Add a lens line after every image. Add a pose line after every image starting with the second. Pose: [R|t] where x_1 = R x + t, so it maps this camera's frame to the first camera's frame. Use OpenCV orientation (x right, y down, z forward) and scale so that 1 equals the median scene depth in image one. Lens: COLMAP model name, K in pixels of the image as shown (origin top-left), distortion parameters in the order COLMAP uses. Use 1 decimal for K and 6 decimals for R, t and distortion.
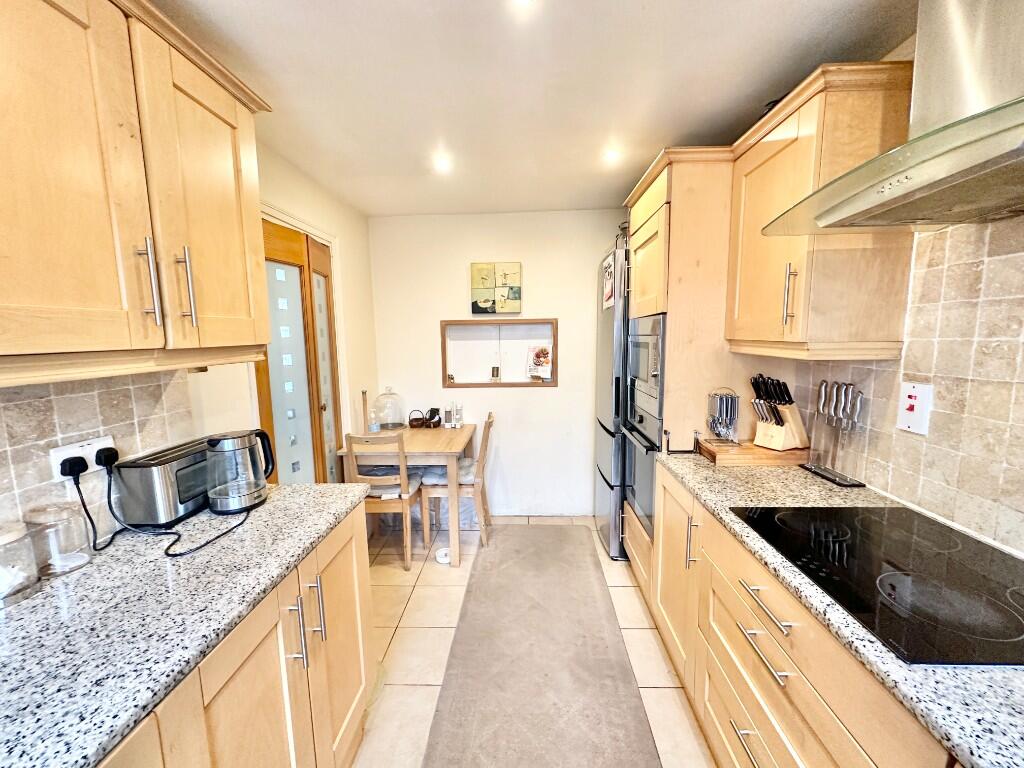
lens RADIAL K [[406.9, 0, 512.0], [0, 406.9, 384.0], [0, 0, 1]] dist [-0.001311, -0.000375]
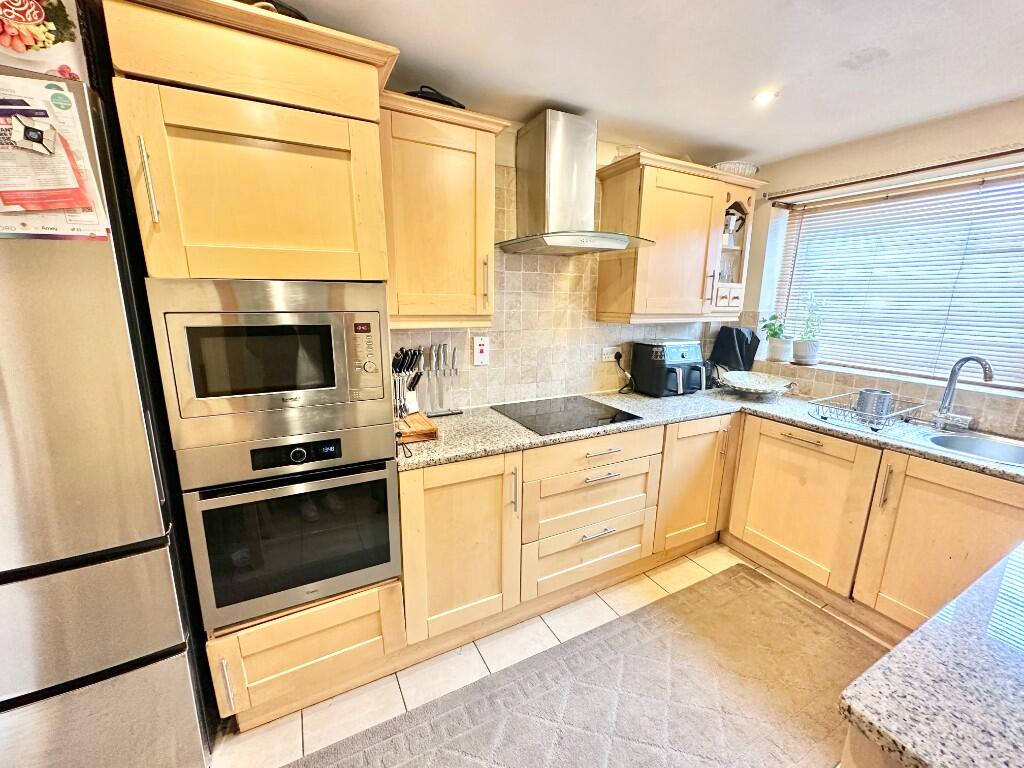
lens RADIAL K [[406.9, 0, 512.0], [0, 406.9, 384.0], [0, 0, 1]] dist [-0.001311, -0.000375]
pose [[-0.500306, -0.166698, 0.849650, -0.617494], [0.103443, 0.962756, 0.249800, -0.241091], [-0.859647, 0.212867, -0.464429, 1.831185]]
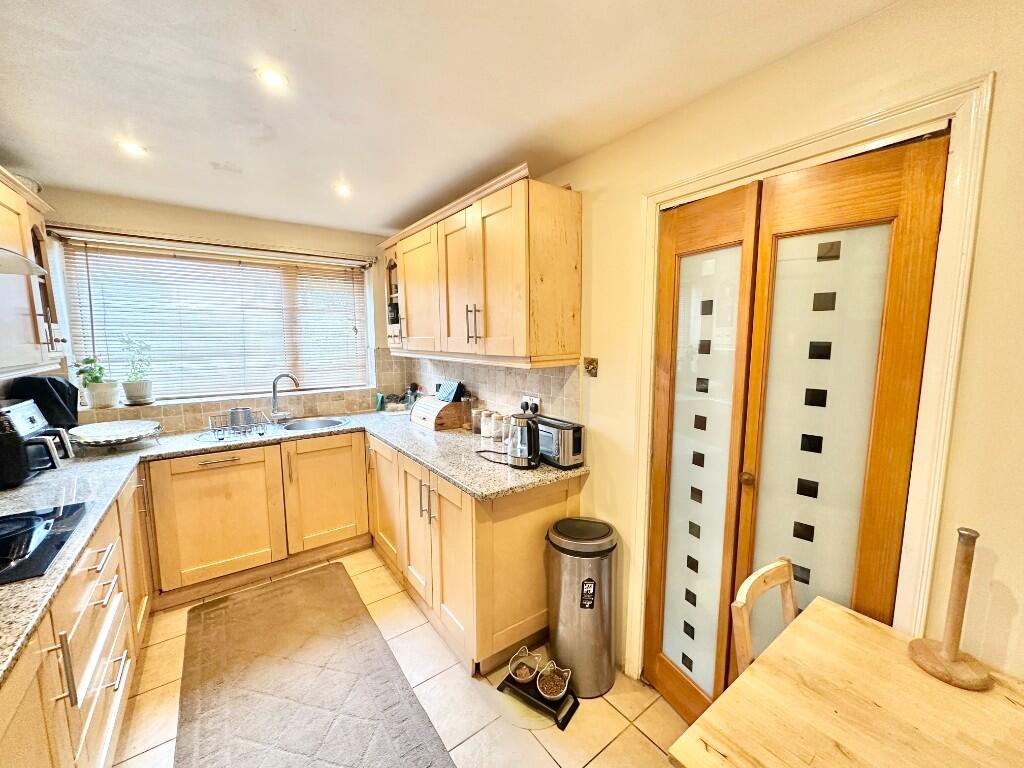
lens RADIAL K [[406.9, 0, 512.0], [0, 406.9, 384.0], [0, 0, 1]] dist [-0.001311, -0.000375]
pose [[-0.780828, 0.093483, -0.617713, 0.265542], [-0.060384, 0.972820, 0.223553, -0.351674], [0.621821, 0.211856, -0.753960, 2.319486]]
